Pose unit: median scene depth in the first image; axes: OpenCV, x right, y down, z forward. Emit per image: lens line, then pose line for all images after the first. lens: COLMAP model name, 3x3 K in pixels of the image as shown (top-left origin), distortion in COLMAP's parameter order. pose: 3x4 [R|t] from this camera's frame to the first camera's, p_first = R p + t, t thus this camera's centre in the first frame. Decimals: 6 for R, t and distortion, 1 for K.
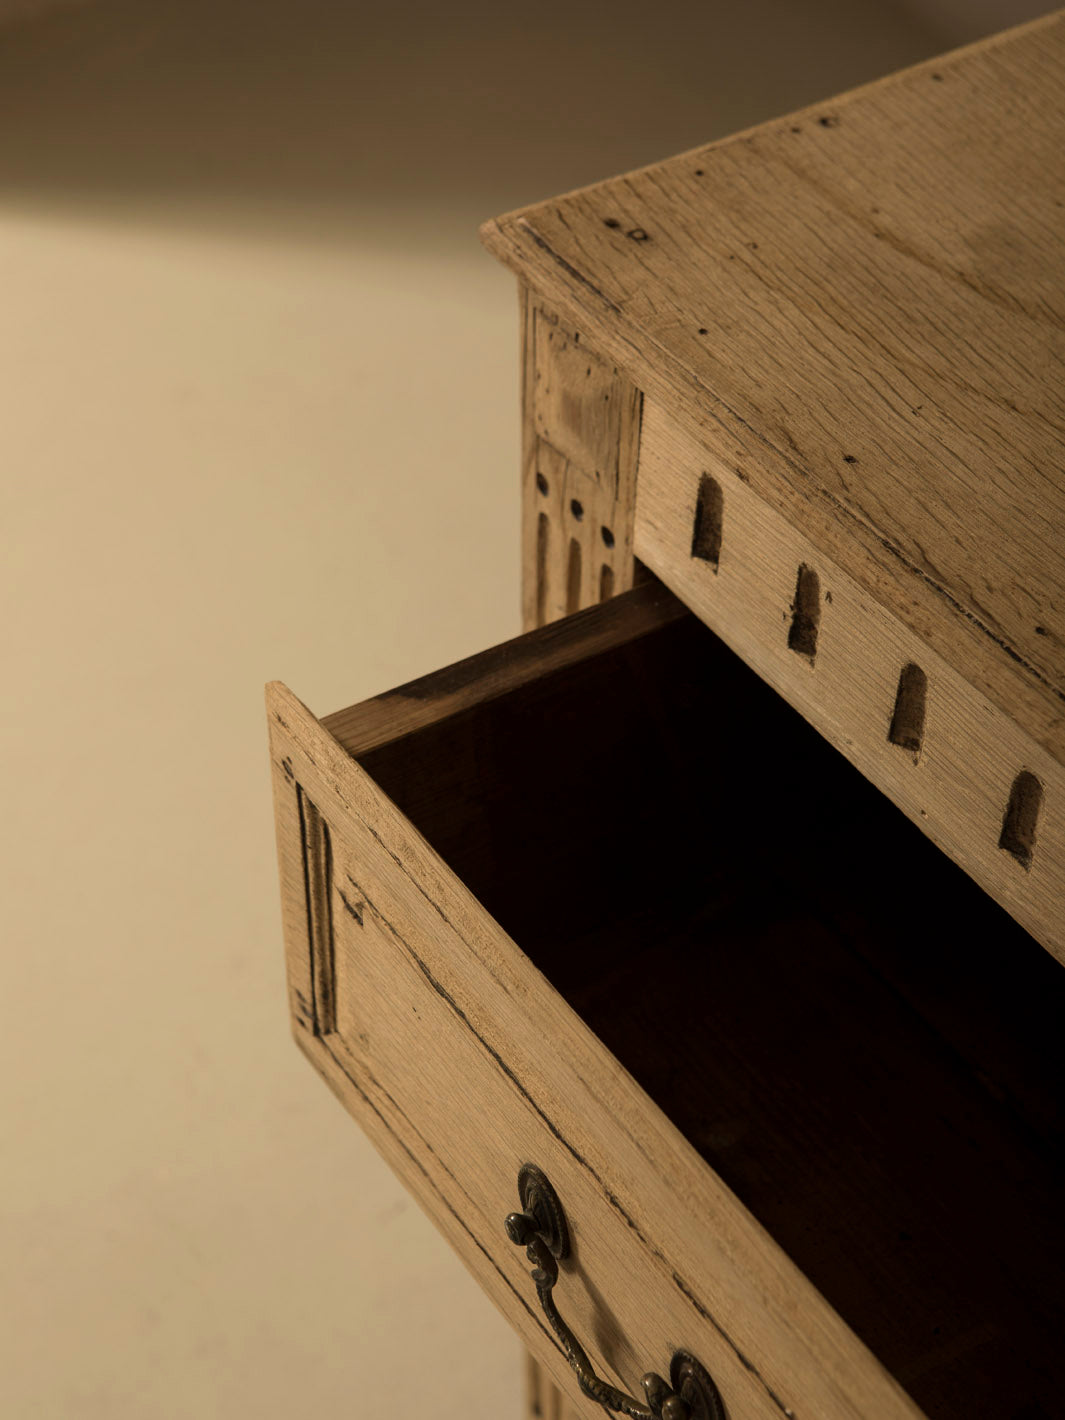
lens RADIAL K [[2749.8, 0, 541.8], [0, 2749.8, 714.4], [0, 0, 1]] dist [0.186077, 0.000000]
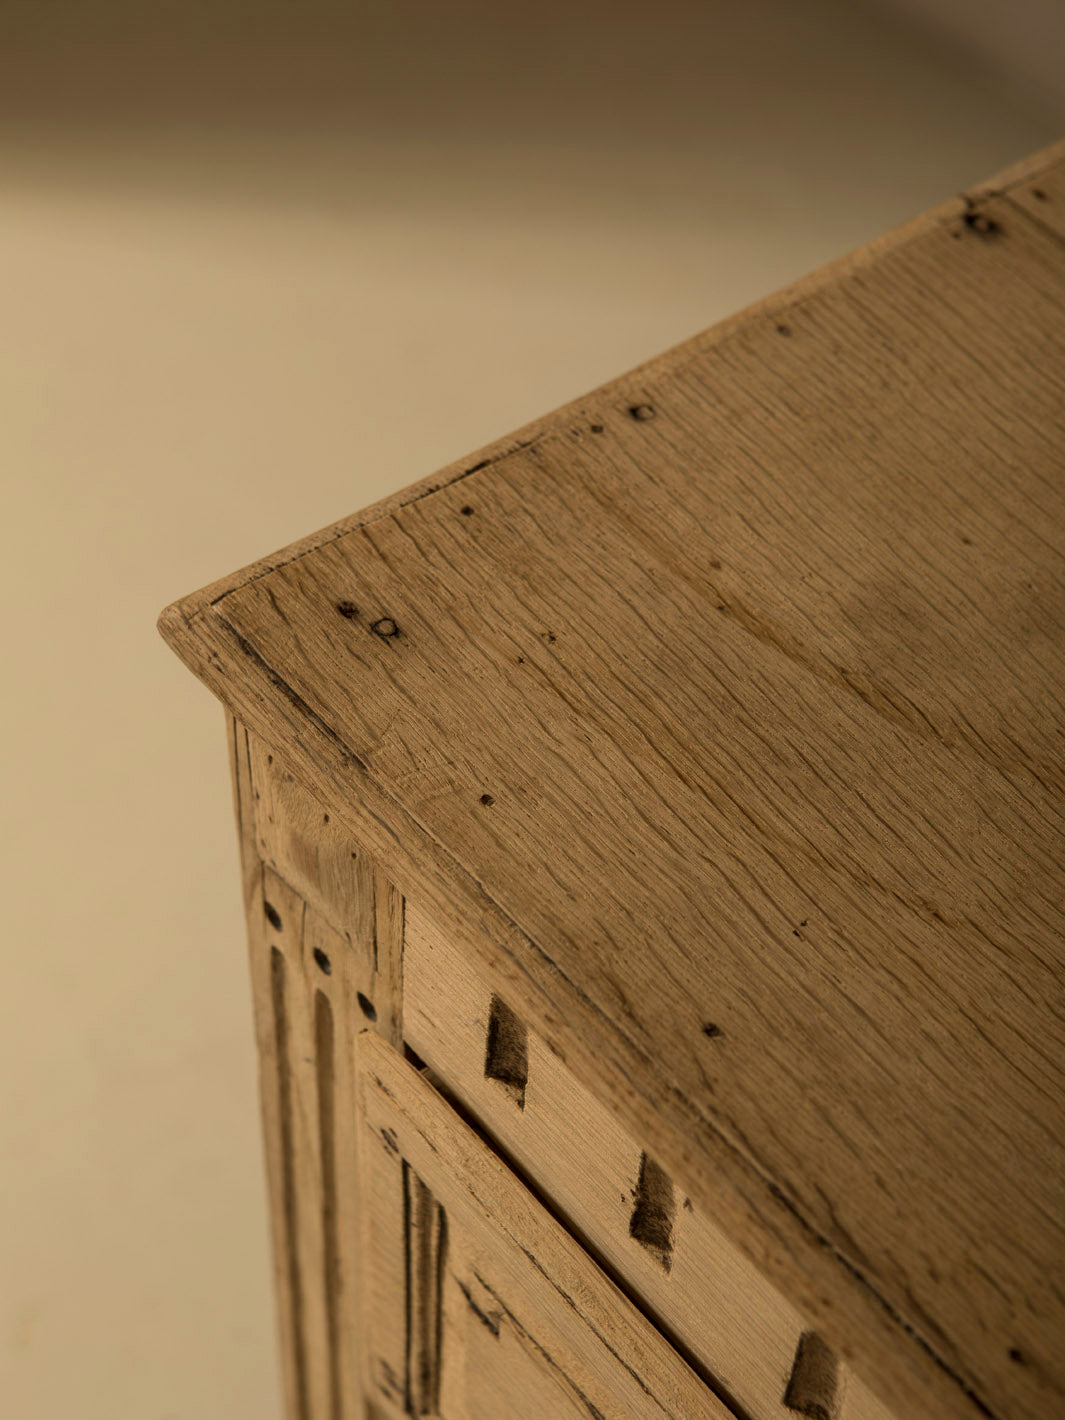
lens RADIAL K [[2749.8, 0, 537.8], [0, 2749.8, 715.2], [0, 0, 1]] dist [0.186077, 0.000000]
pose [[0.995843, -0.055639, 0.072125, 0.022250], [0.049183, 0.994871, 0.088386, -0.217047], [-0.076673, -0.084472, 0.993472, 0.308834]]
